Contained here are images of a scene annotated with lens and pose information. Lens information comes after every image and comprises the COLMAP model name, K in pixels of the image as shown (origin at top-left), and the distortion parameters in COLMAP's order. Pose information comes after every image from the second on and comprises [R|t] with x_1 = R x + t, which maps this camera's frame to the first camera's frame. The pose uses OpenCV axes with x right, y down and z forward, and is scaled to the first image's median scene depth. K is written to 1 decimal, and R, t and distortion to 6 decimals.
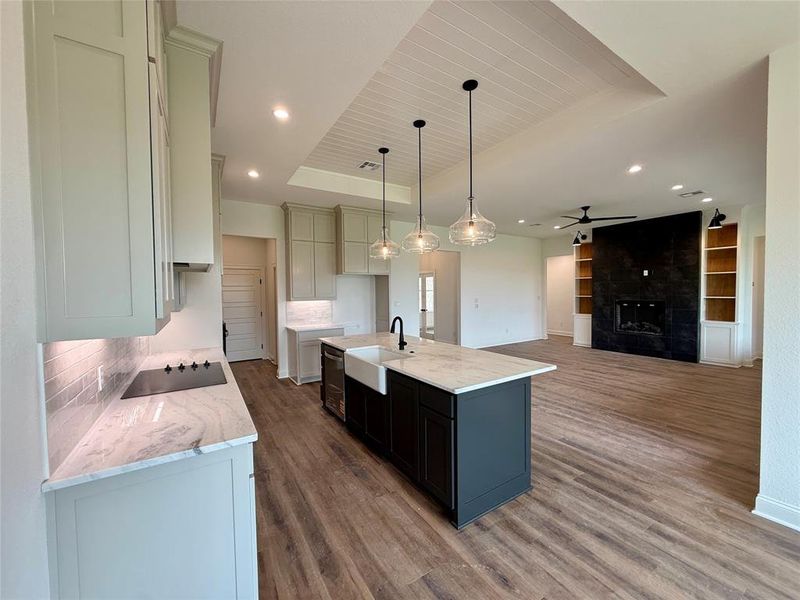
lens RADIAL K [[319.3, 0, 400.2], [0, 319.3, 299.1], [0, 0, 1]] dist [-0.000204, 0.000114]
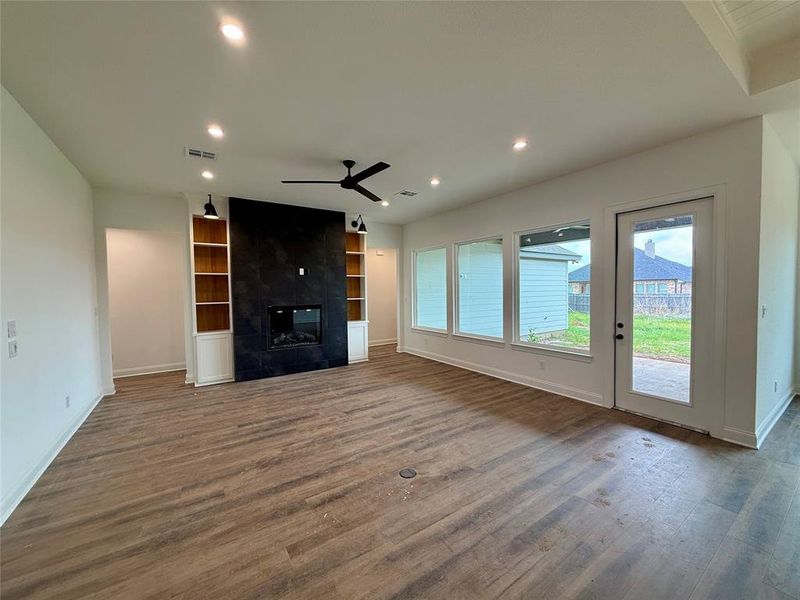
lens RADIAL K [[319.3, 0, 399.3], [0, 319.3, 297.2], [0, 0, 1]] dist [-0.000204, 0.000114]
pose [[-0.018992, -0.014520, 0.999714, -0.066471], [0.041158, 0.999036, 0.015292, -0.019170], [-0.998972, 0.041436, -0.018376, 0.809243]]
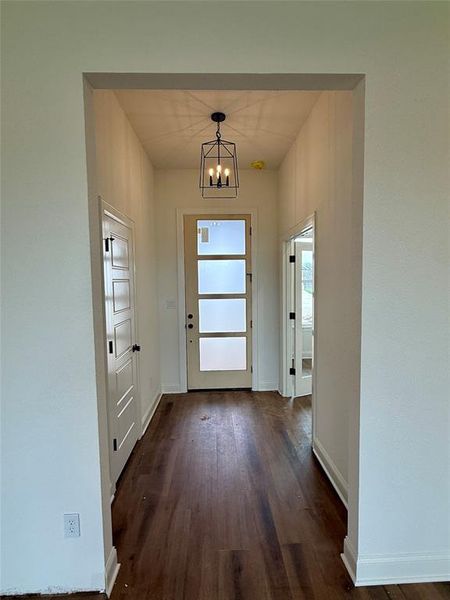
lens RADIAL K [[239.4, 0, 223.7], [0, 239.4, 300.2], [0, 0, 1]] dist [-0.000204, 0.000114]
pose [[-0.858902, -0.003059, 0.512131, 0.182066], [0.036297, 0.997104, 0.066829, -0.006806], [-0.510852, 0.075988, -0.856304, 0.786333]]
